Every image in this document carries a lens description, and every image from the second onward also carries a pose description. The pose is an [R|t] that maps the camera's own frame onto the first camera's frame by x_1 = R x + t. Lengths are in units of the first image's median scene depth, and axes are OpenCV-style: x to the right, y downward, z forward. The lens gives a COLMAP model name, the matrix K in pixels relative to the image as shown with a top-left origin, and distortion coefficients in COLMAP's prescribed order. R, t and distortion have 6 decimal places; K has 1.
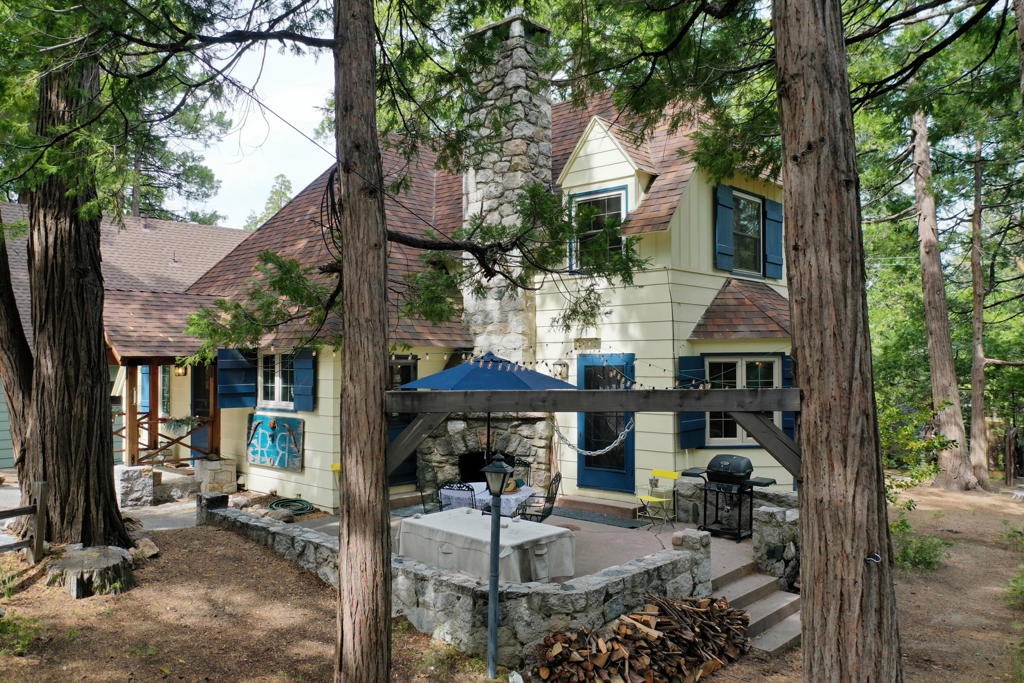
lens RADIAL K [[788.3, 0, 512.0], [0, 788.3, 341.5], [0, 0, 1]] dist [-0.027704, 0.002014]
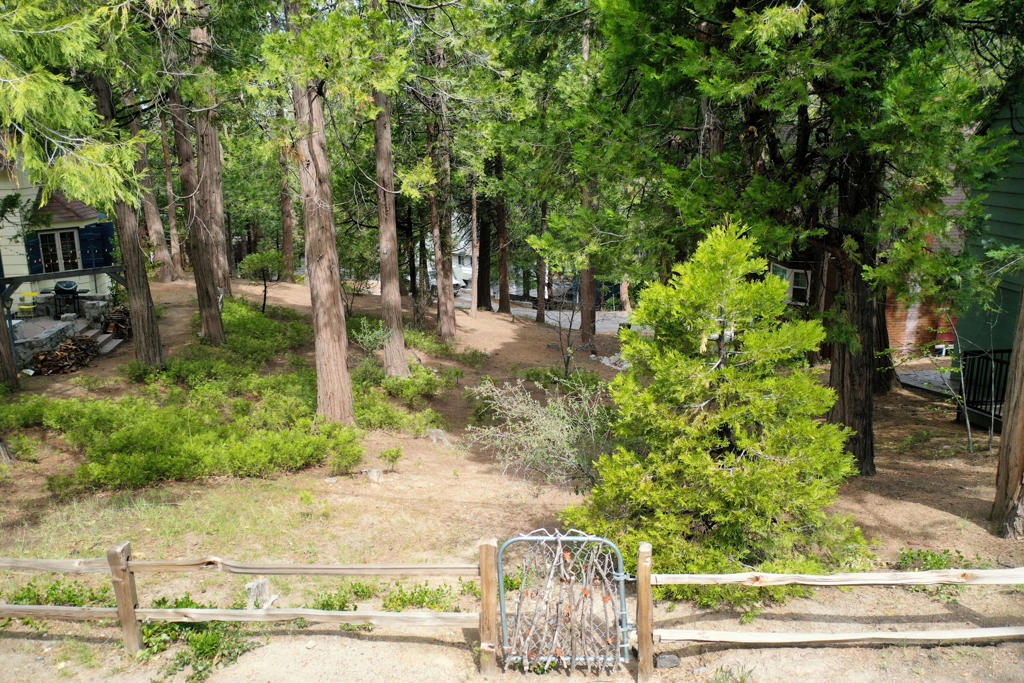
lens RADIAL K [[788.3, 0, 512.0], [0, 788.3, 341.5], [0, 0, 1]] dist [-0.027704, 0.002014]
pose [[0.593724, -0.186627, 0.782727, -0.702873], [-0.021929, 0.968619, 0.247583, -0.251883], [-0.804370, -0.164160, 0.571000, -1.232254]]
